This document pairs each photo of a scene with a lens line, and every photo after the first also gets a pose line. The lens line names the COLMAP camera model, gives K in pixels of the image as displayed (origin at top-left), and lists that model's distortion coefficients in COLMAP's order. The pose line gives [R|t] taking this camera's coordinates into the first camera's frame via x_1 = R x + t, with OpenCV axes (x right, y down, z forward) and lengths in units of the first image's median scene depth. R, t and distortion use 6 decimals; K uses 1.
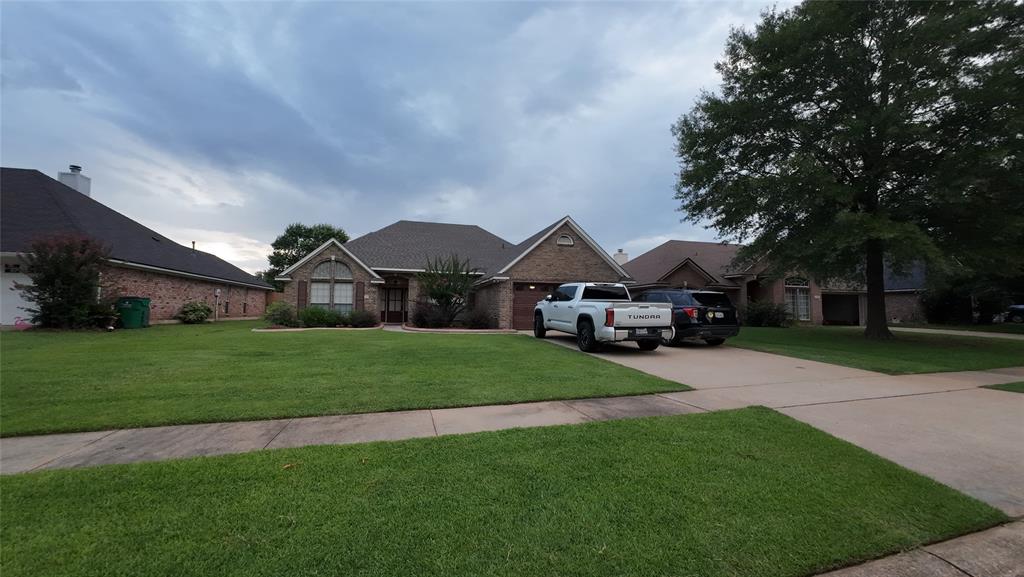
lens RADIAL K [[400.6, 0, 512.0], [0, 400.6, 288.5], [0, 0, 1]] dist [-0.016333, 0.000169]
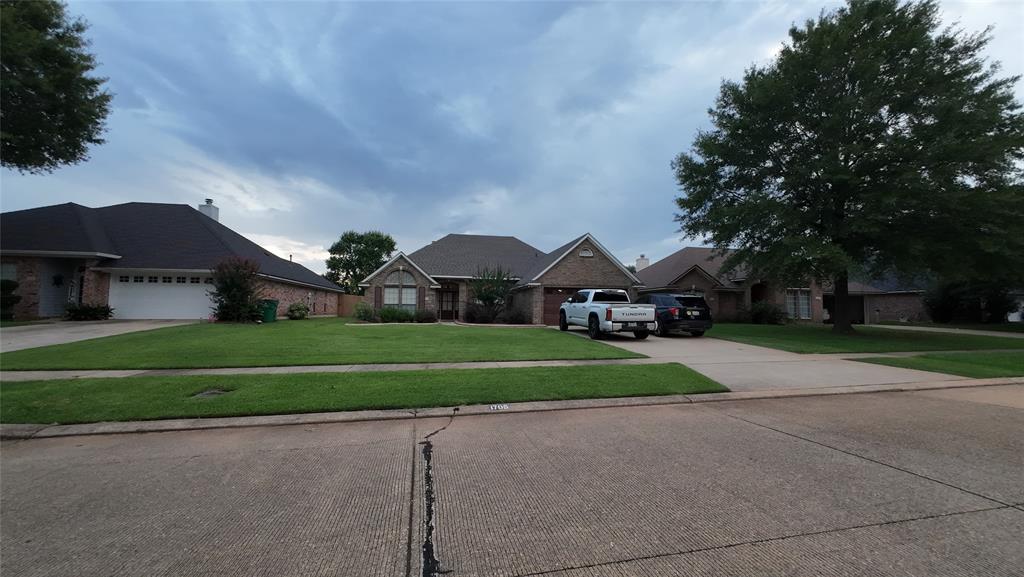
lens RADIAL K [[400.6, 0, 512.0], [0, 400.6, 288.5], [0, 0, 1]] dist [-0.016333, 0.000169]
pose [[0.996464, -0.002902, -0.083975, 0.008270], [0.003031, 0.999994, 0.001411, -0.012670], [0.083970, -0.001661, 0.996467, -0.240292]]
